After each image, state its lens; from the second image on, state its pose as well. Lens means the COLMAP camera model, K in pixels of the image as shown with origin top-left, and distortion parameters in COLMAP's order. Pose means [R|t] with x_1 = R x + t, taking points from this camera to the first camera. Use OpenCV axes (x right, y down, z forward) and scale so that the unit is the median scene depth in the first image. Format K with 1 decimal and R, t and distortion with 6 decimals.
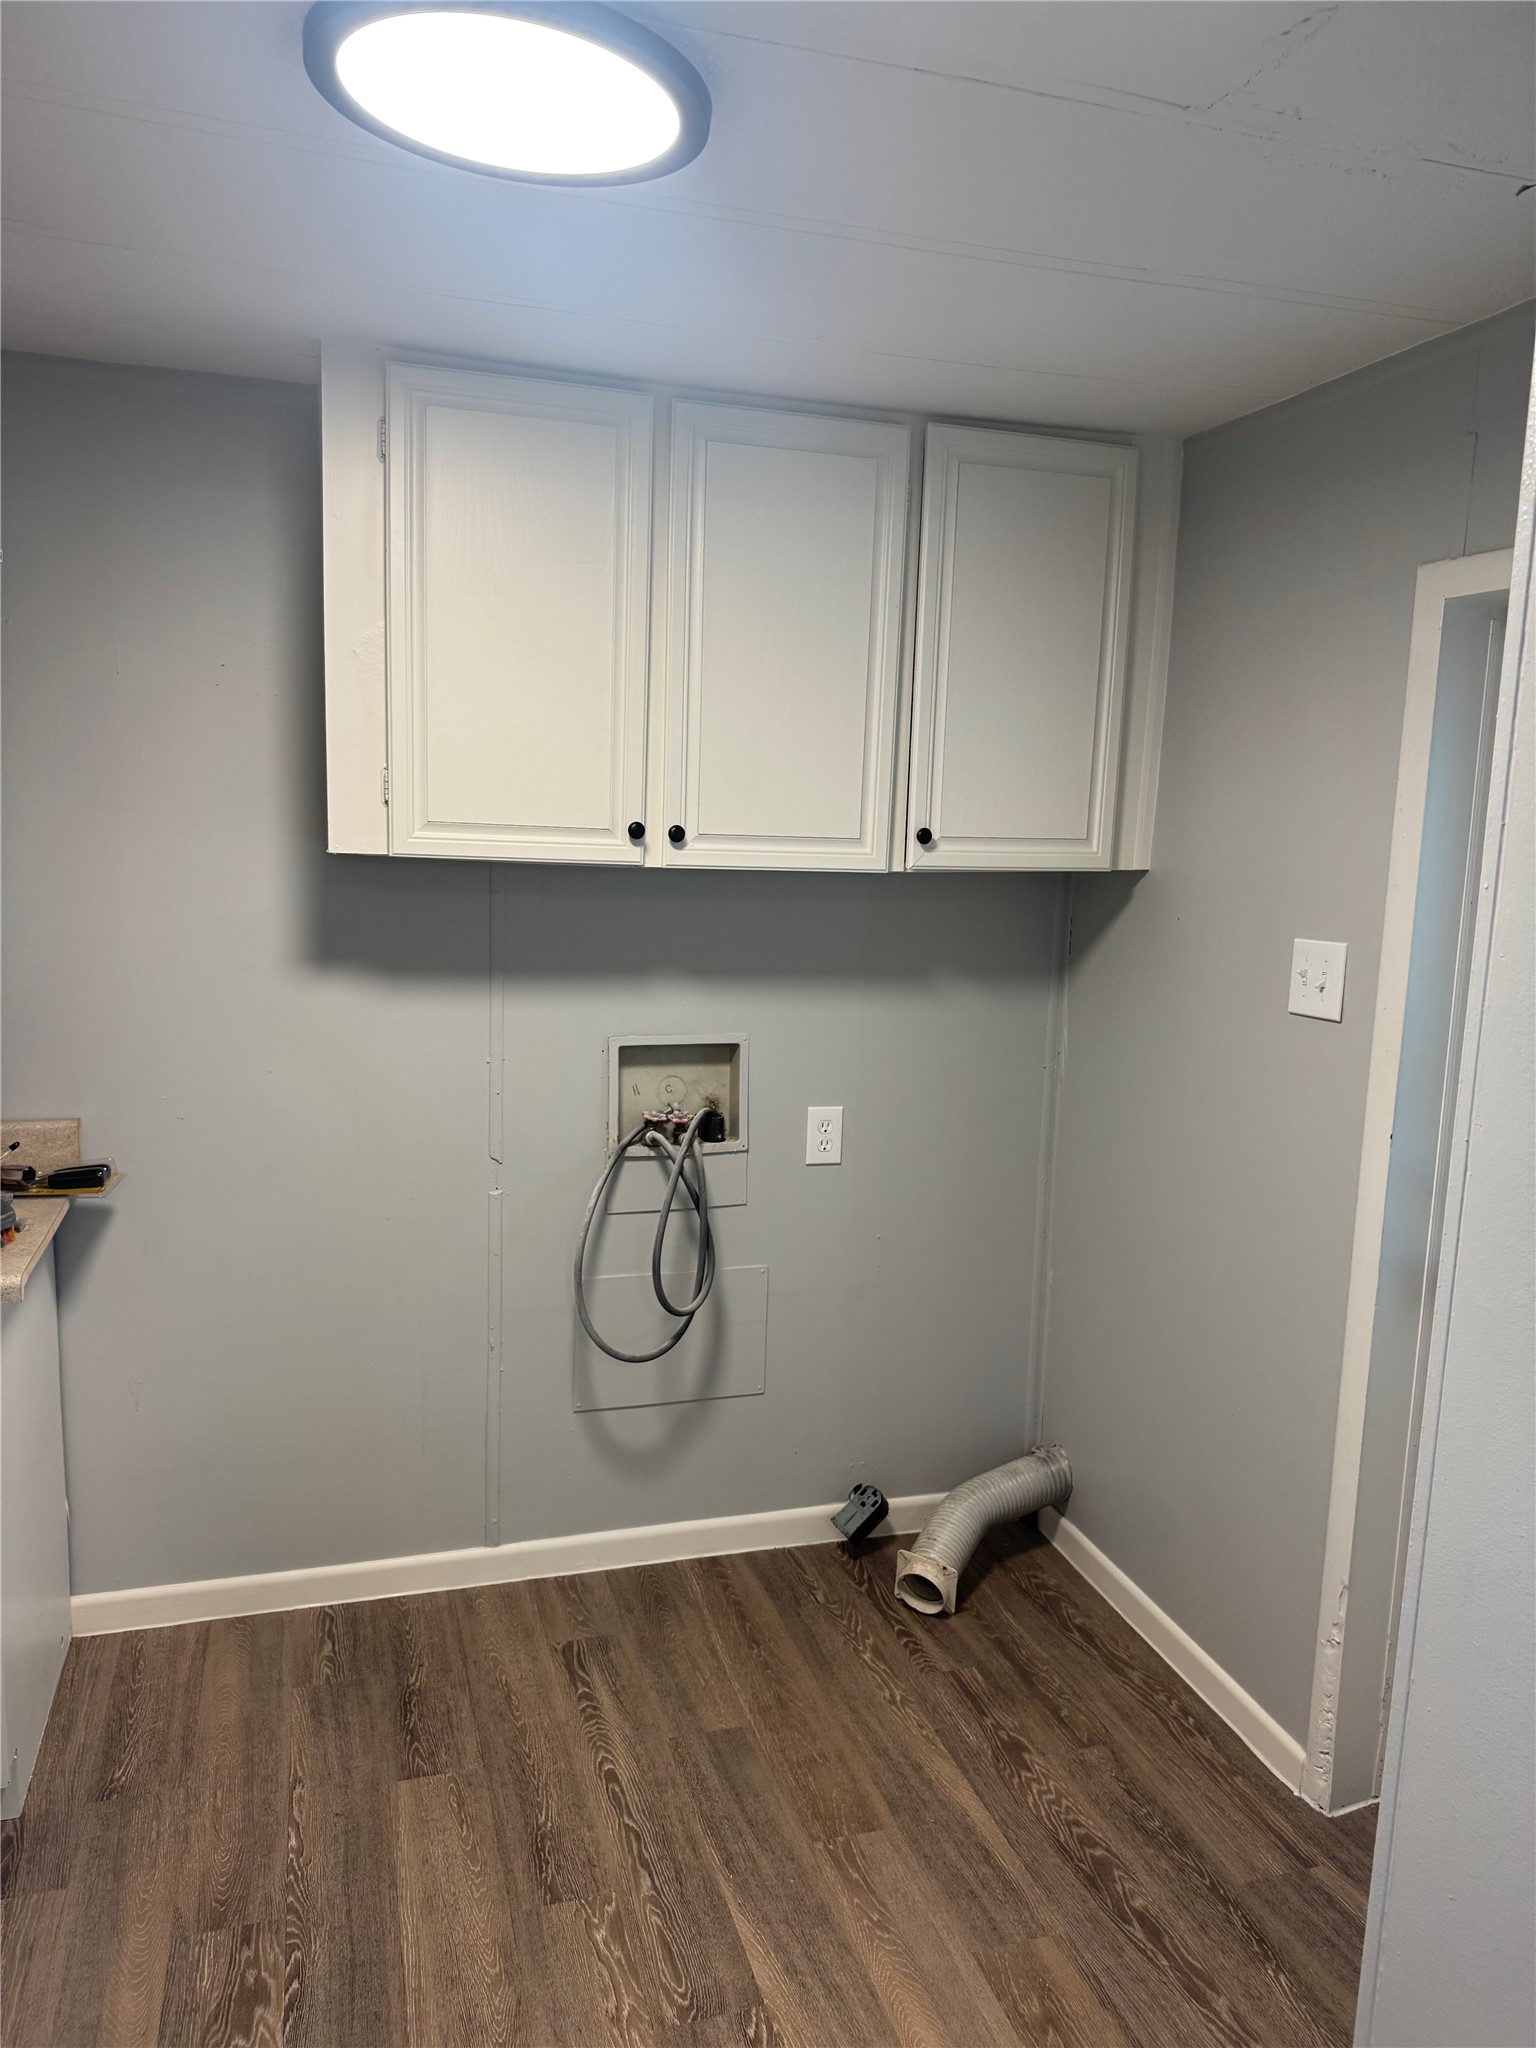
lens RADIAL K [[1464.7, 0, 764.3], [0, 1464.7, 1009.5], [0, 0, 1]] dist [0.062614, -0.014305]
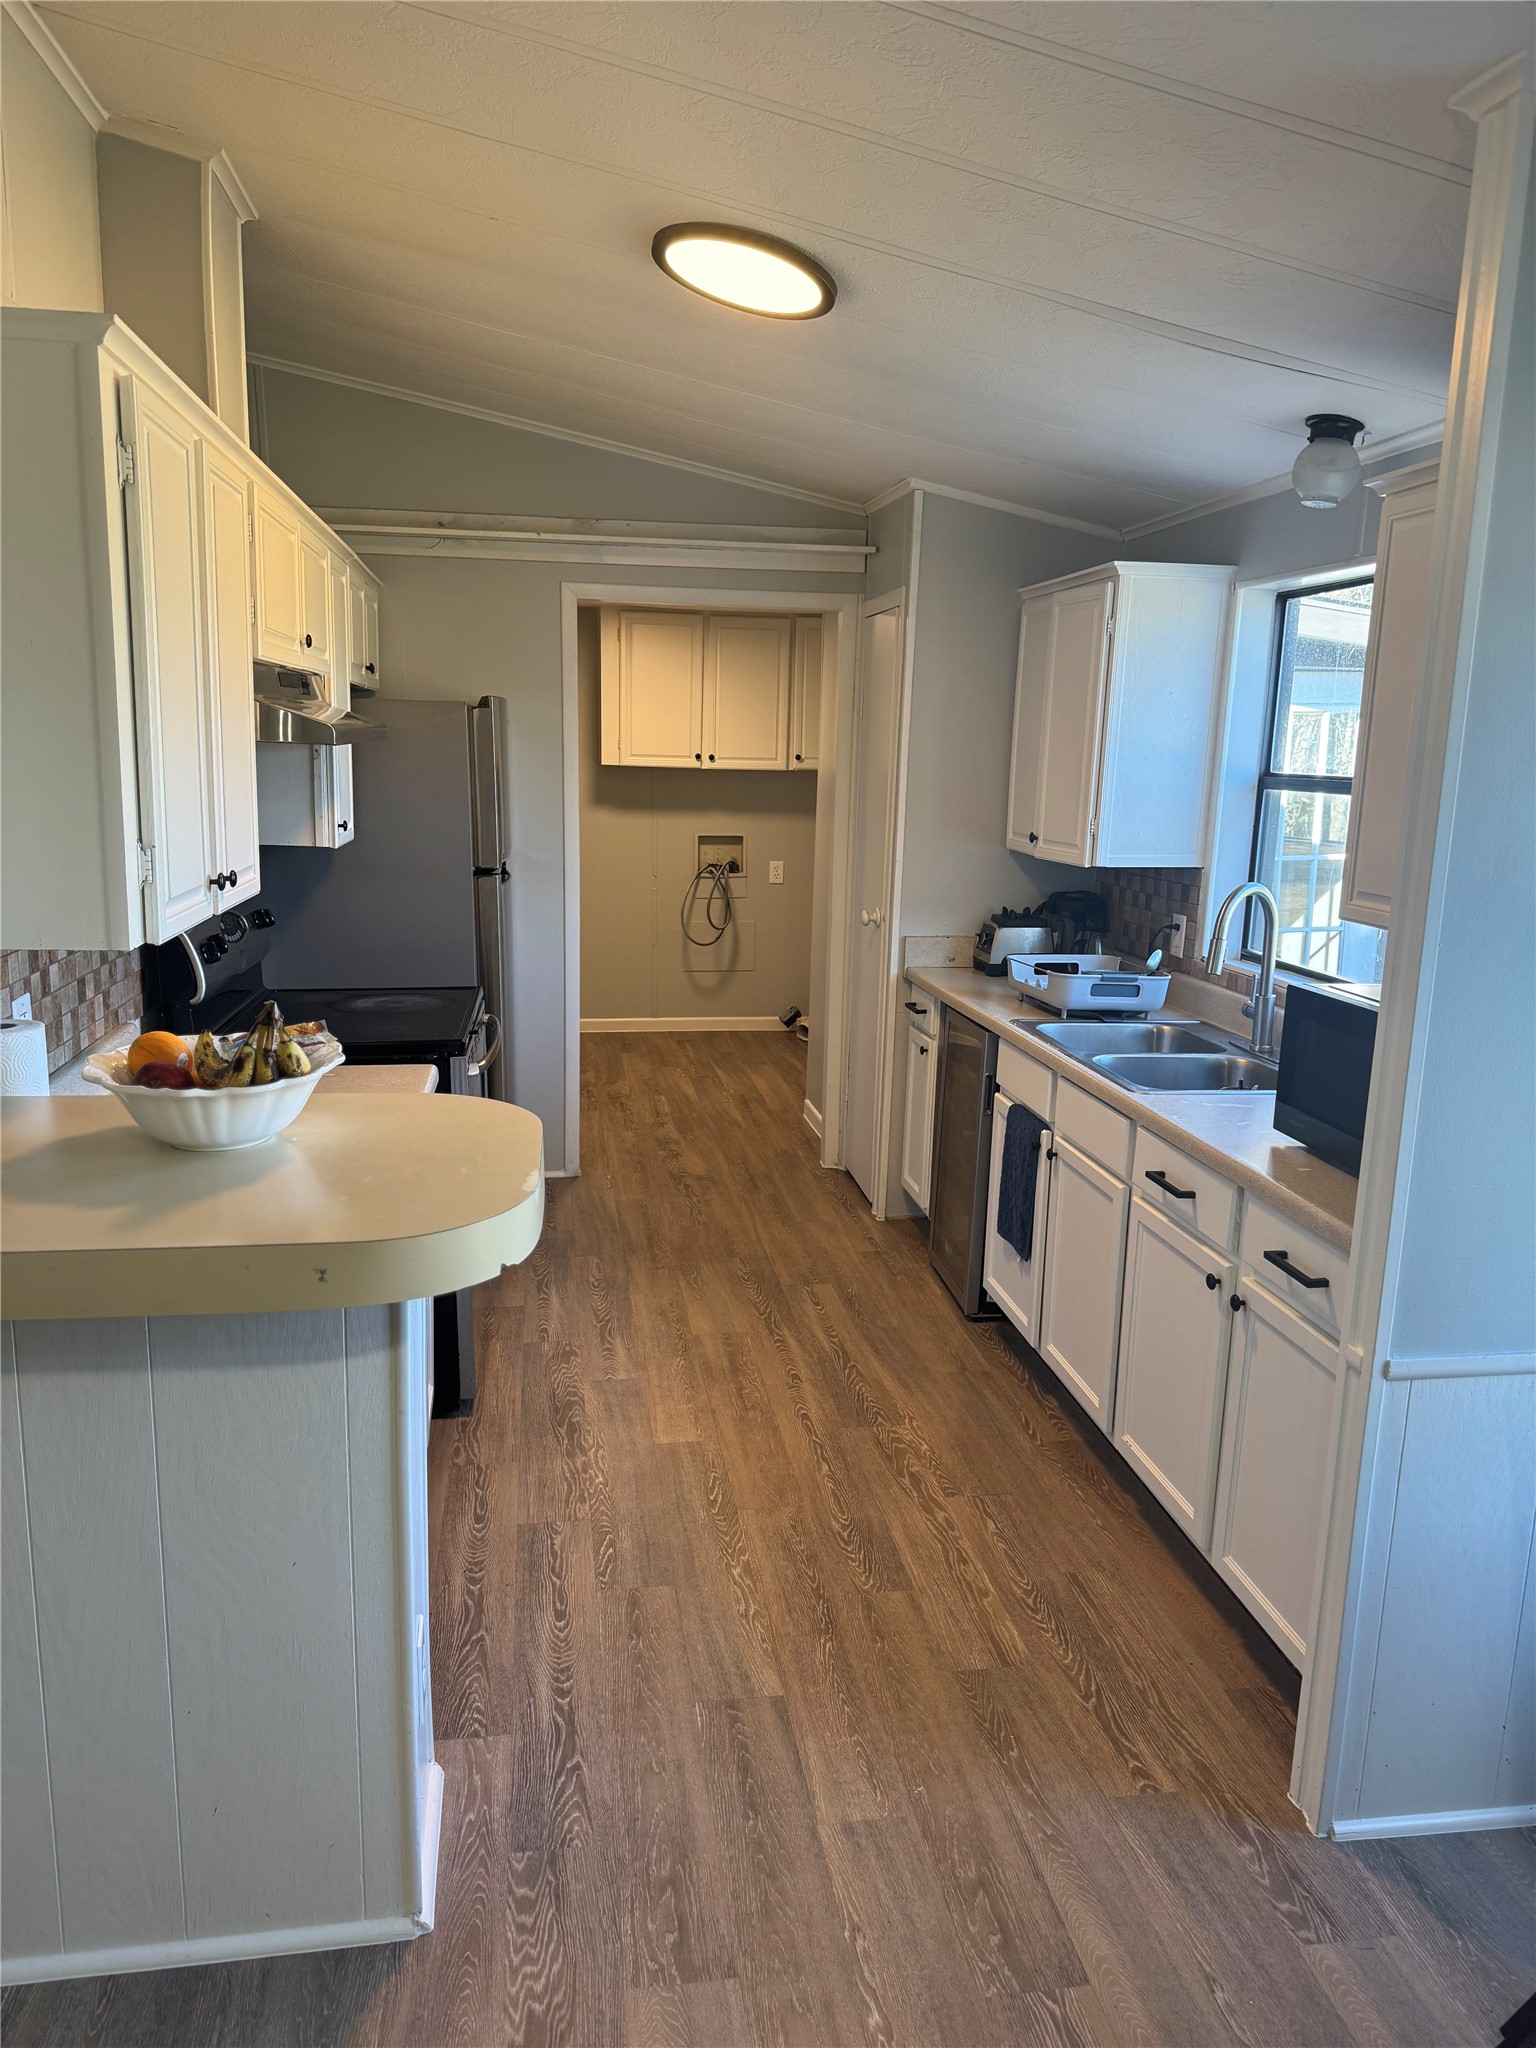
lens RADIAL K [[1464.7, 0, 771.5], [0, 1464.7, 1033.4], [0, 0, 1]] dist [0.062614, -0.014305]
pose [[0.993122, 0.009335, -0.116710, 0.368735], [-0.002071, 0.998062, 0.062200, 0.226996], [0.117065, -0.061530, 0.991216, -1.766851]]
